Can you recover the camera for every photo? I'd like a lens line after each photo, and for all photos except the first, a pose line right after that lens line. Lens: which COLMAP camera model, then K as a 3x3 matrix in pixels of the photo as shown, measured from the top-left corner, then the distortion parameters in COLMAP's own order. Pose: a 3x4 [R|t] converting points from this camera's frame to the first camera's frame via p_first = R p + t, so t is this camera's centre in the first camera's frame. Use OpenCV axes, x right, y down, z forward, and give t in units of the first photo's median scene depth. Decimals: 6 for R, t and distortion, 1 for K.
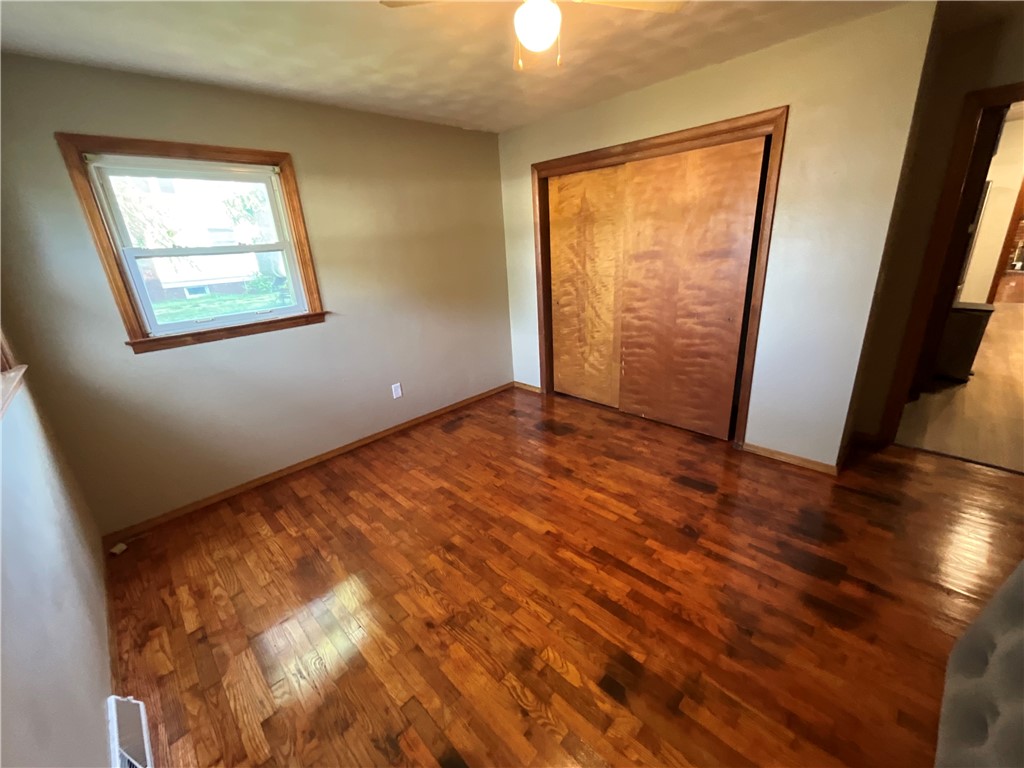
lens RADIAL K [[411.0, 0, 512.0], [0, 411.0, 385.0], [0, 0, 1]] dist [-0.001031, 0.000469]
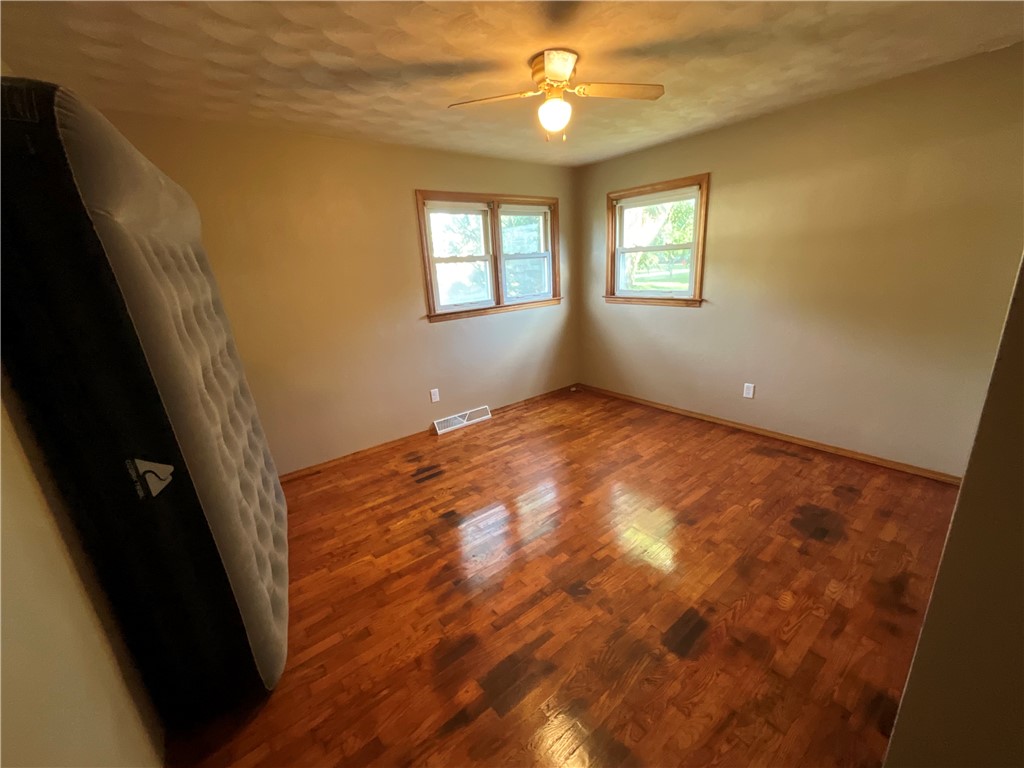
lens RADIAL K [[411.0, 0, 512.6], [0, 411.0, 381.3], [0, 0, 1]] dist [-0.001031, 0.000469]
pose [[-0.096217, 0.341474, -0.934953, 0.914791], [-0.271127, 0.894802, 0.354711, -0.268507], [0.957723, 0.287620, 0.006487, 0.584776]]
